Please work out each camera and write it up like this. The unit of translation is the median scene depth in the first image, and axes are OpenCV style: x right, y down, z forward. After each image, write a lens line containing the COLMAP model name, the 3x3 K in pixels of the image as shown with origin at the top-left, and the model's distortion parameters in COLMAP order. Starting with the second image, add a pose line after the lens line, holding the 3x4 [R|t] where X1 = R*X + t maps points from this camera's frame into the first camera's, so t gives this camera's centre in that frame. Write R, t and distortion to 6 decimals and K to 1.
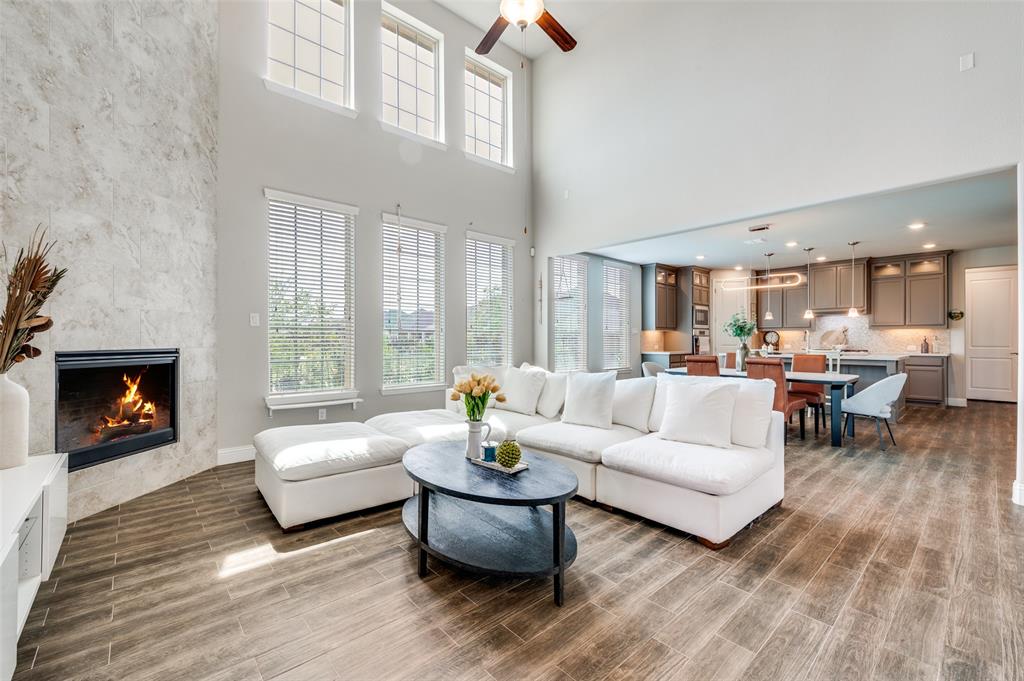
lens RADIAL K [[410.8, 0, 516.9], [0, 410.8, 339.7], [0, 0, 1]] dist [0.014767, -0.000468]
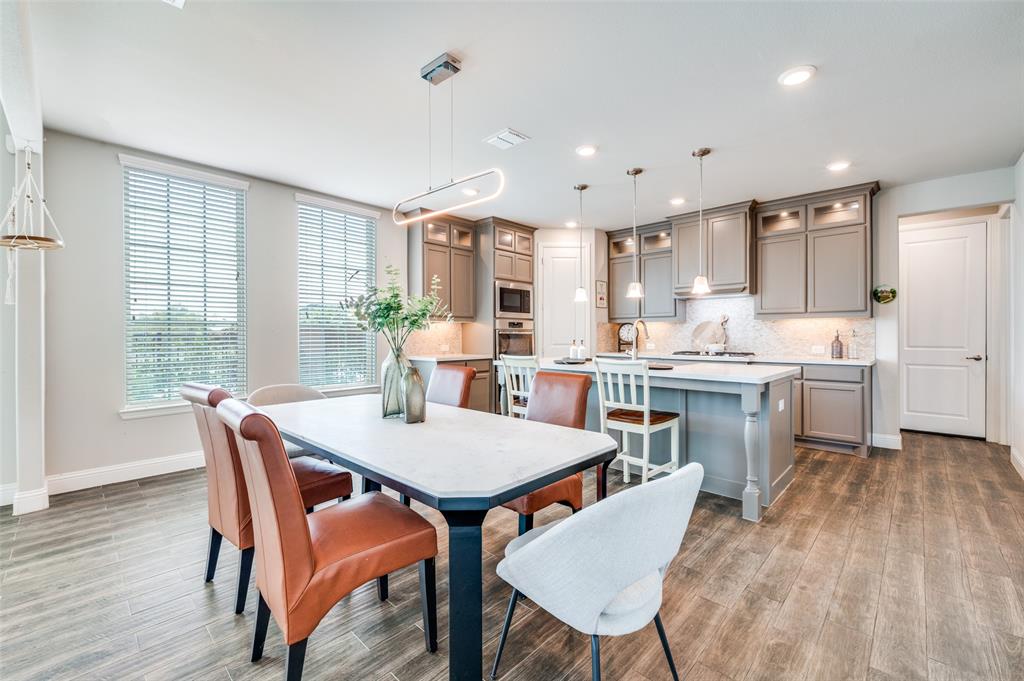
lens RADIAL K [[410.8, 0, 507.6], [0, 410.8, 332.9], [0, 0, 1]] dist [0.014767, -0.000468]
pose [[0.997893, -0.000423, 0.064883, 0.458531], [0.000572, 0.999997, -0.002275, -0.003825], [-0.064882, 0.002307, 0.997890, 0.425779]]
